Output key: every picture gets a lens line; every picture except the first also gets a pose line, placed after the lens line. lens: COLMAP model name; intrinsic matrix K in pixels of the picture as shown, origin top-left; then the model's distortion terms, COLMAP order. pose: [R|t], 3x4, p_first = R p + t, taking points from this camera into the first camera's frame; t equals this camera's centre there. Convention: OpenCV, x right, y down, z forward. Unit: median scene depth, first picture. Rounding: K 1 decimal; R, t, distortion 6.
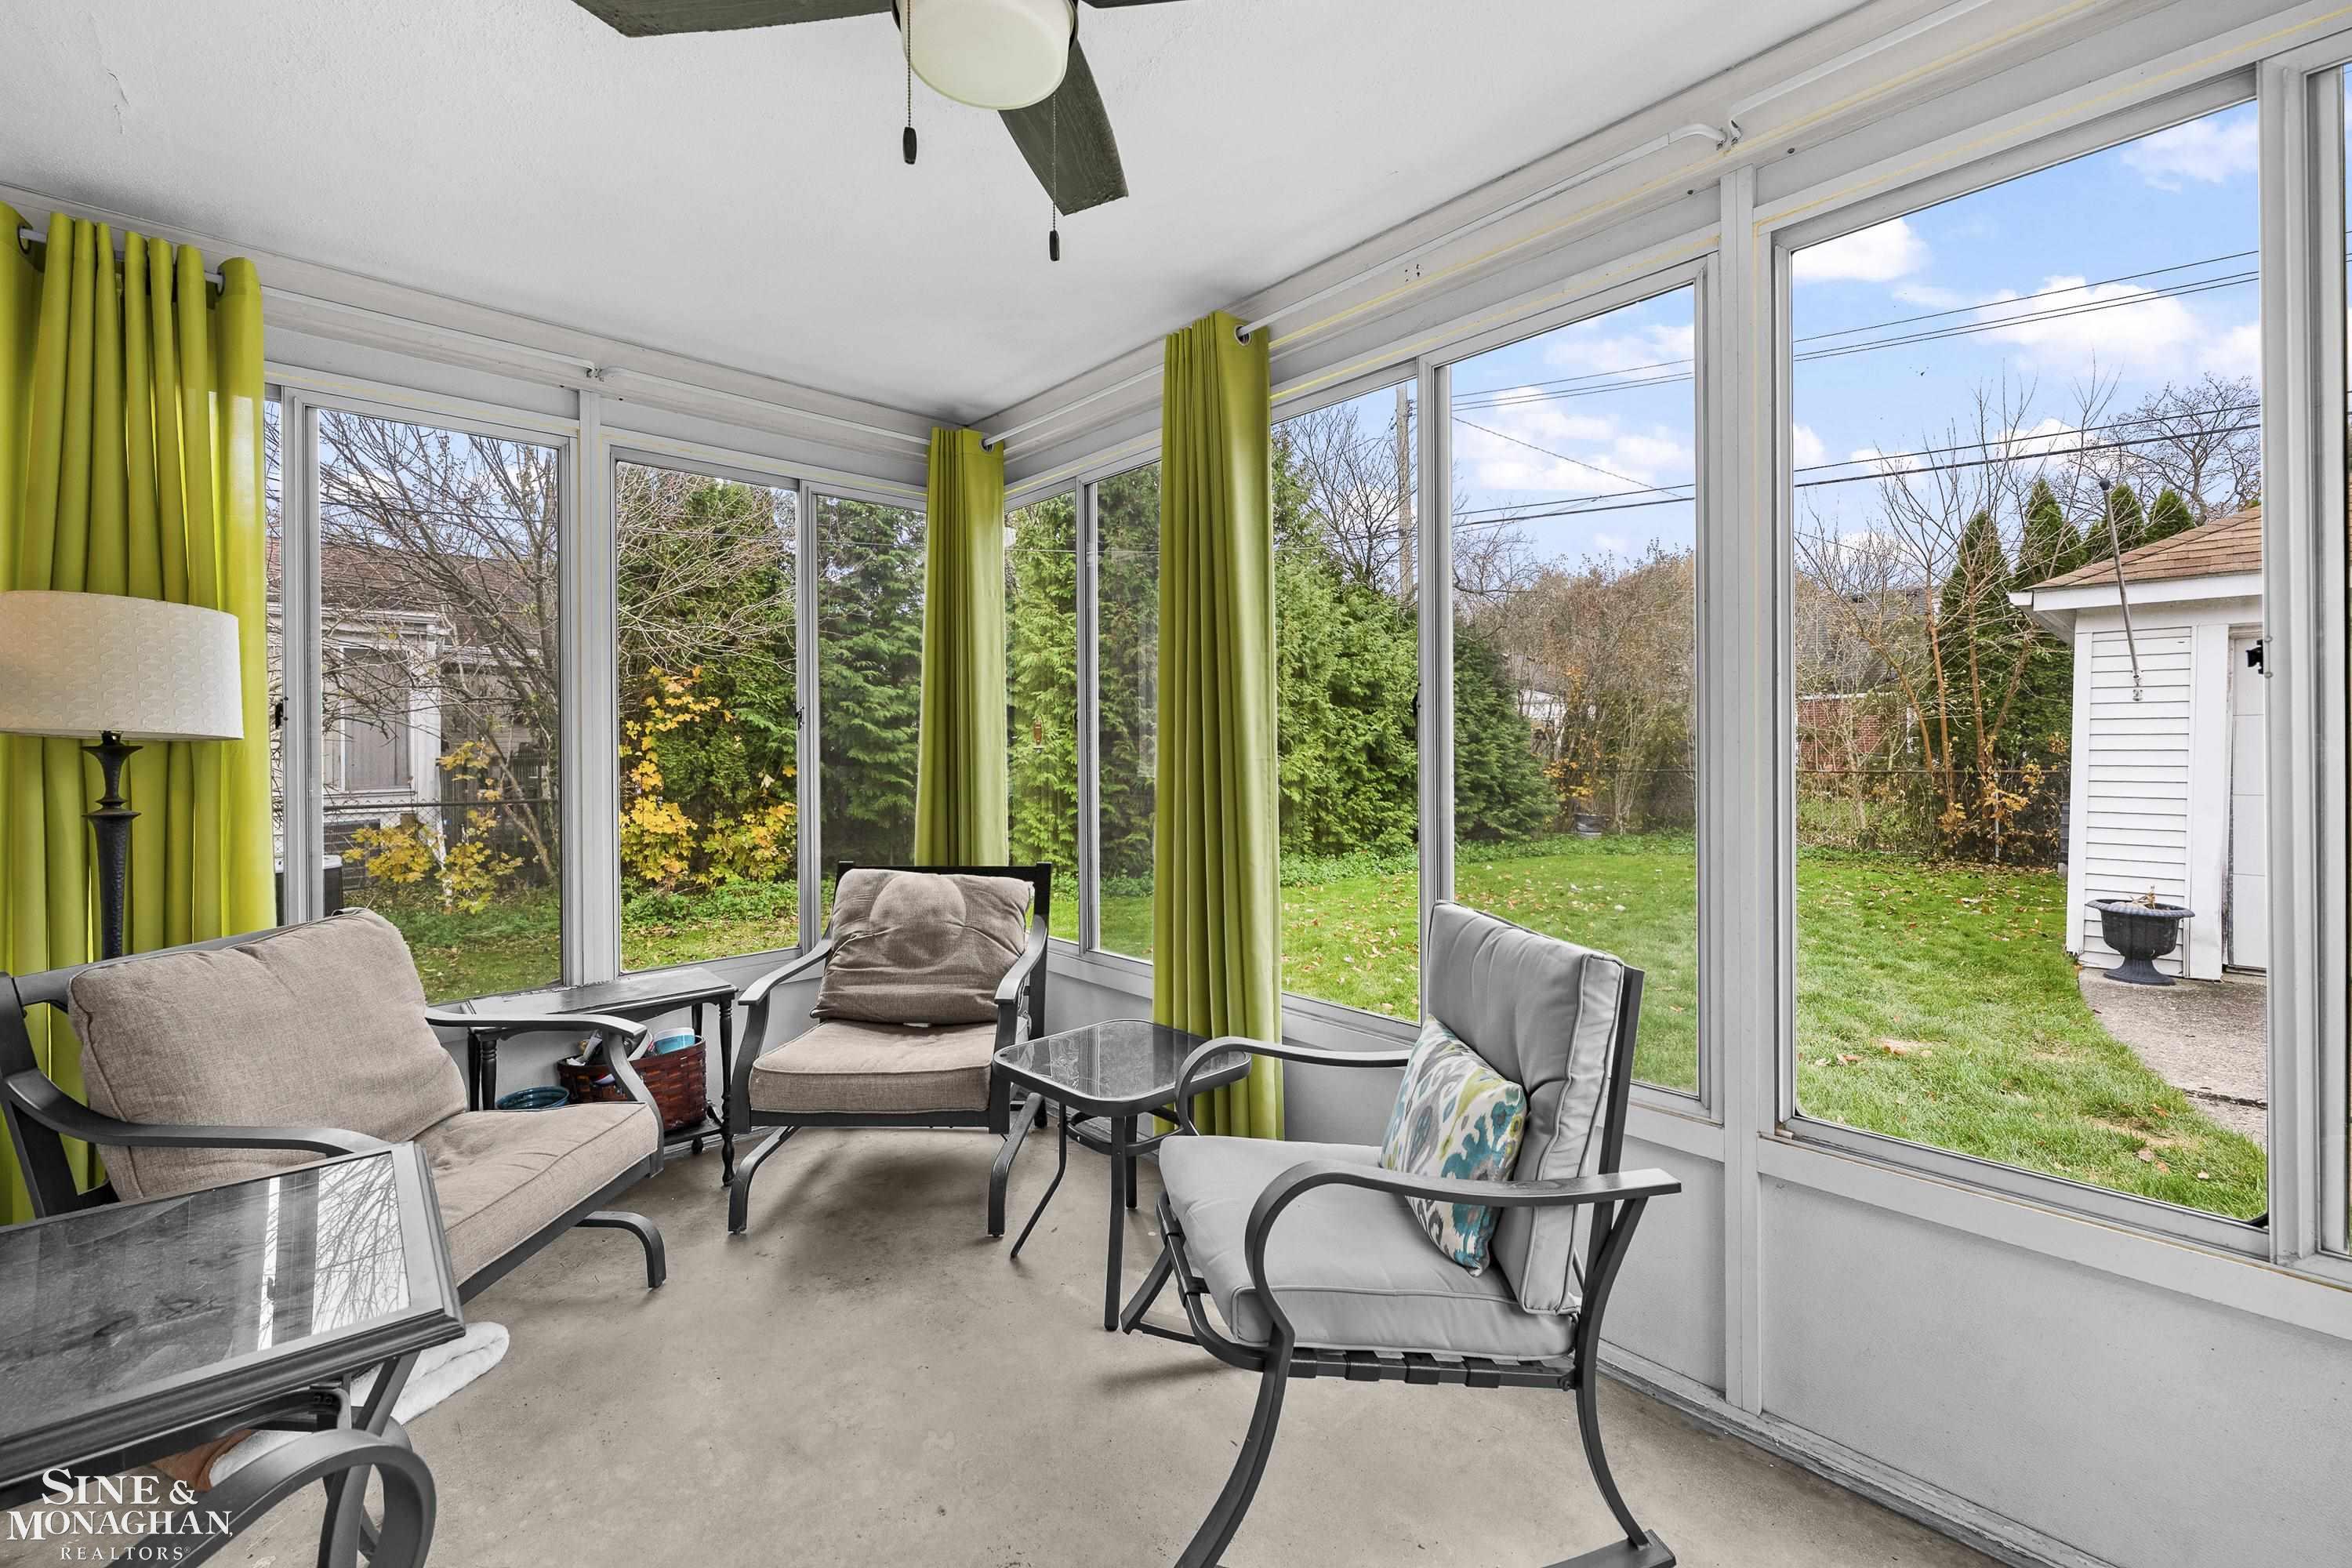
lens RADIAL K [[931.9, 0, 1169.8], [0, 931.9, 746.9], [0, 0, 1]] dist [-0.001379, -0.000051]
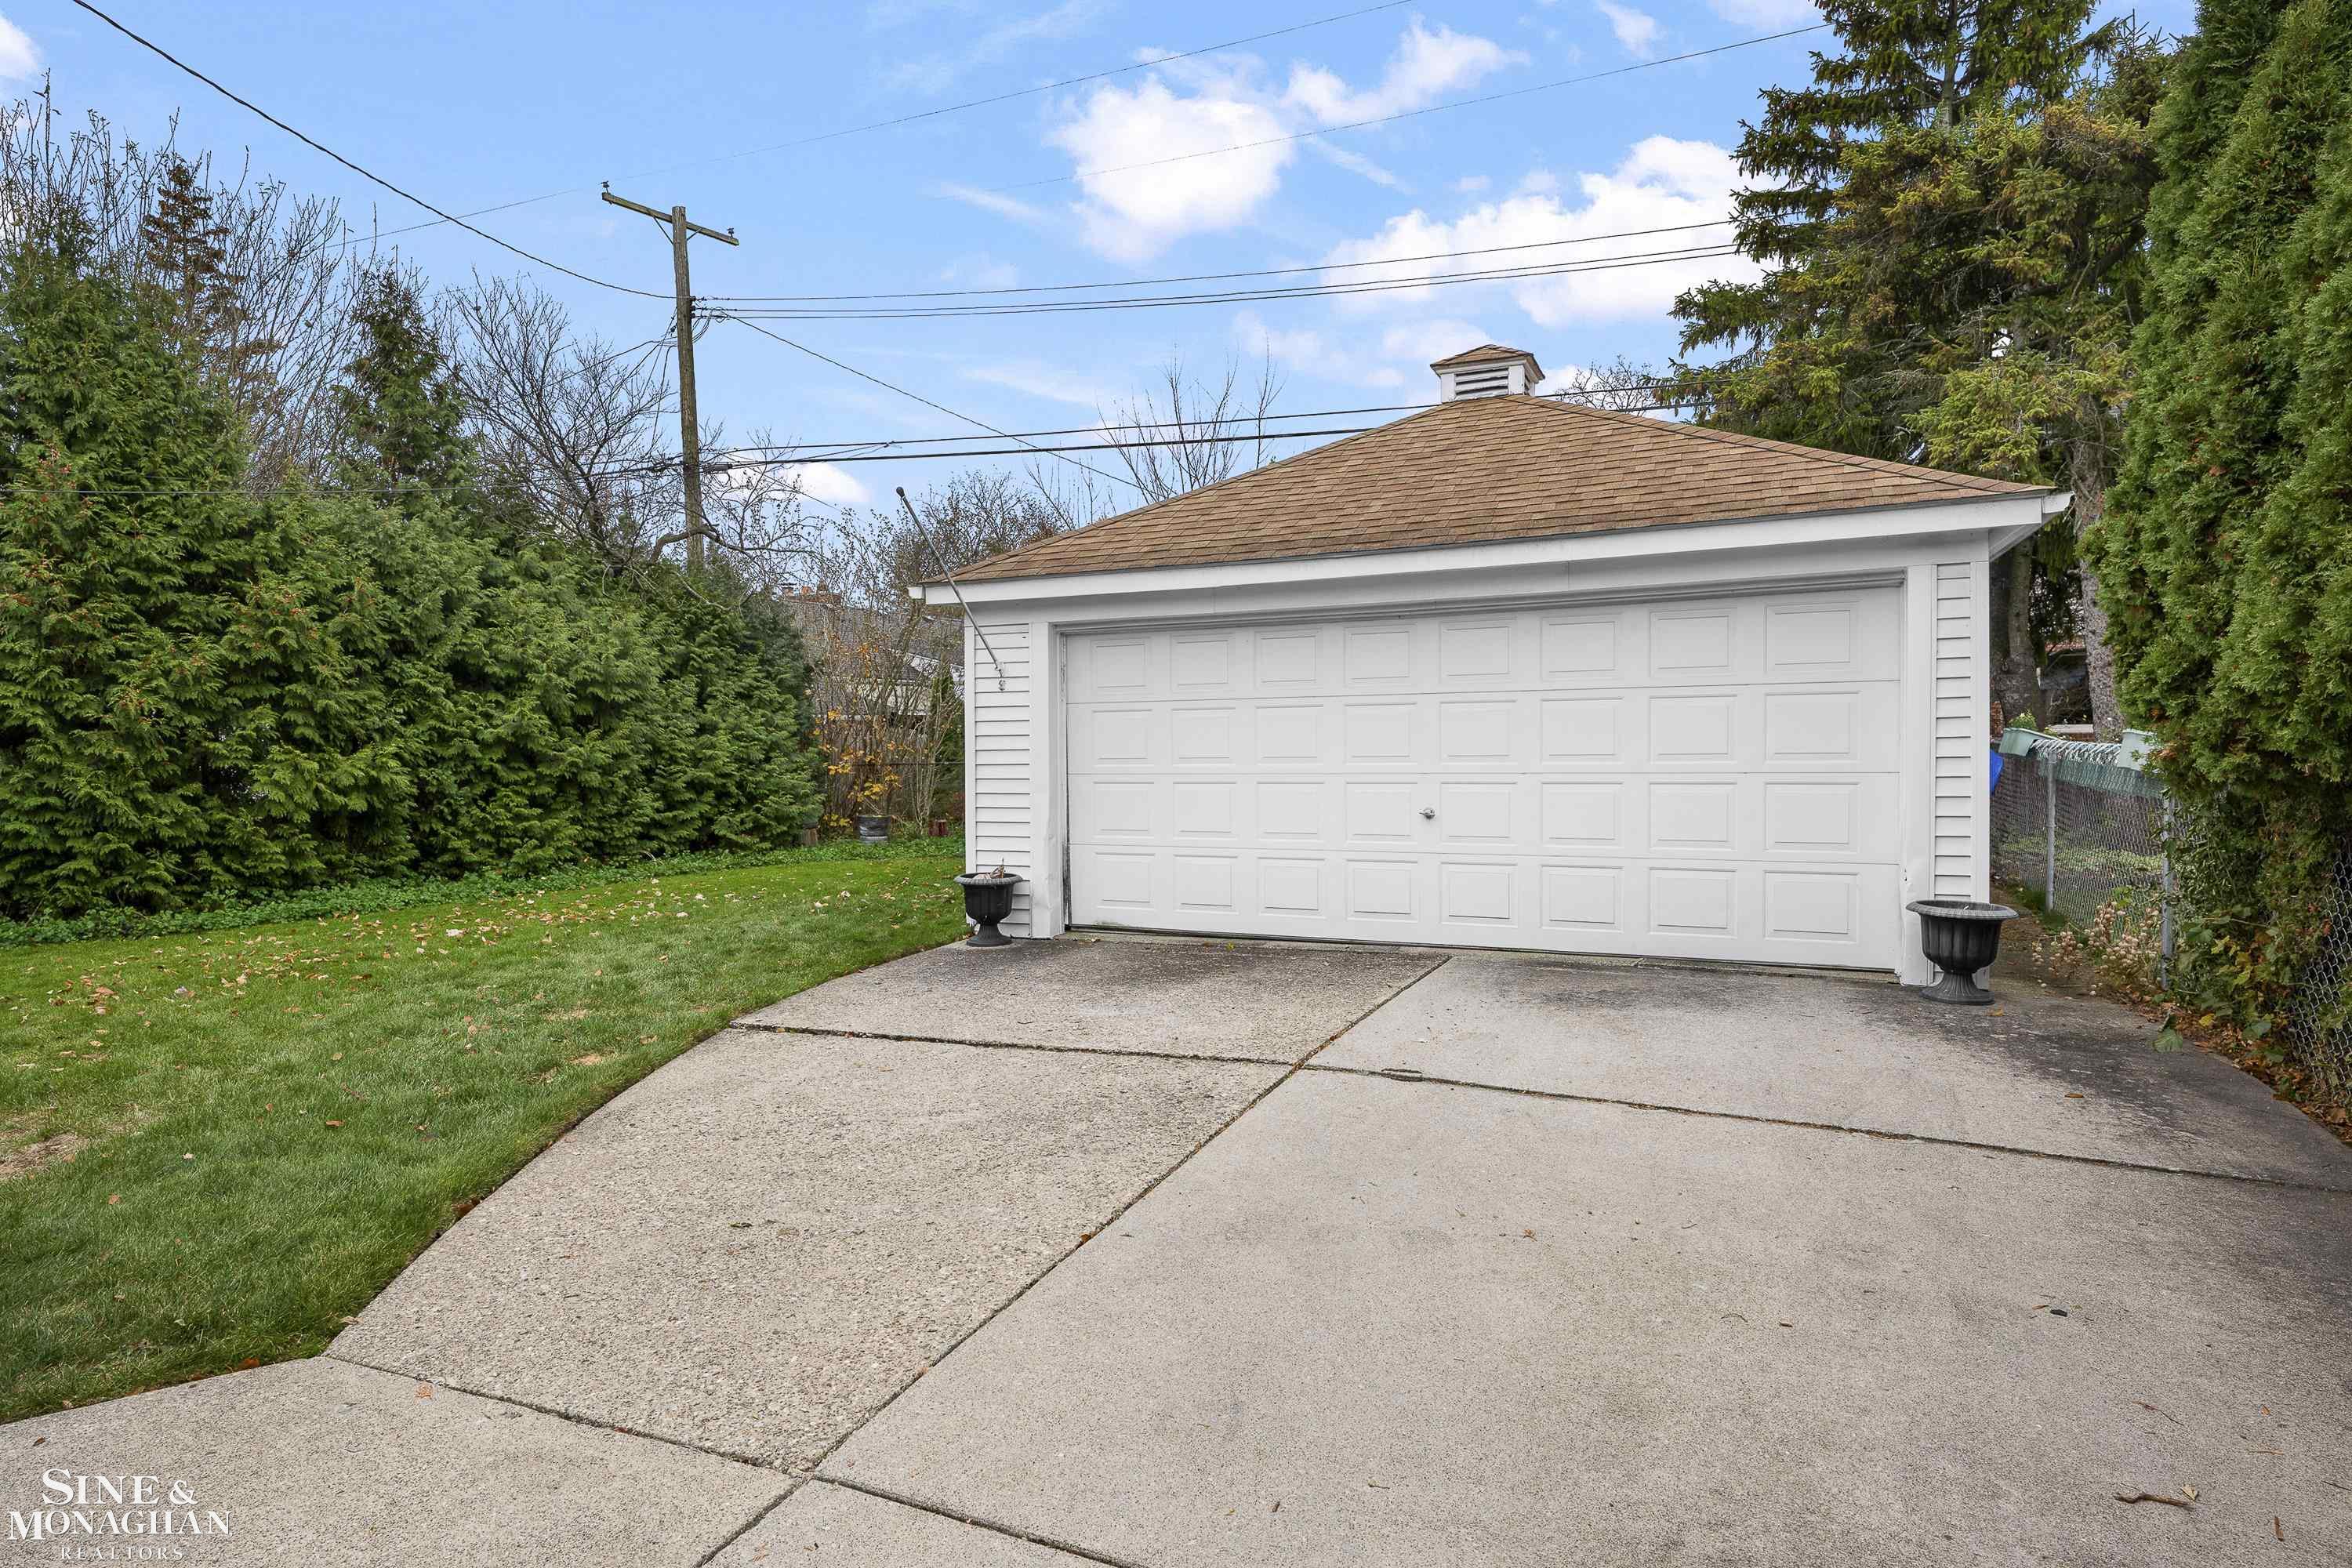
lens RADIAL K [[1287.7, 0, 1178.0], [0, 1287.7, 766.3], [0, 0, 1]] dist [0.003072, 0.000813]
pose [[0.928109, -0.021198, 0.371706, 0.343378], [0.013504, 0.999638, 0.023290, 0.003815], [-0.372065, -0.016596, 0.928058, -0.250779]]
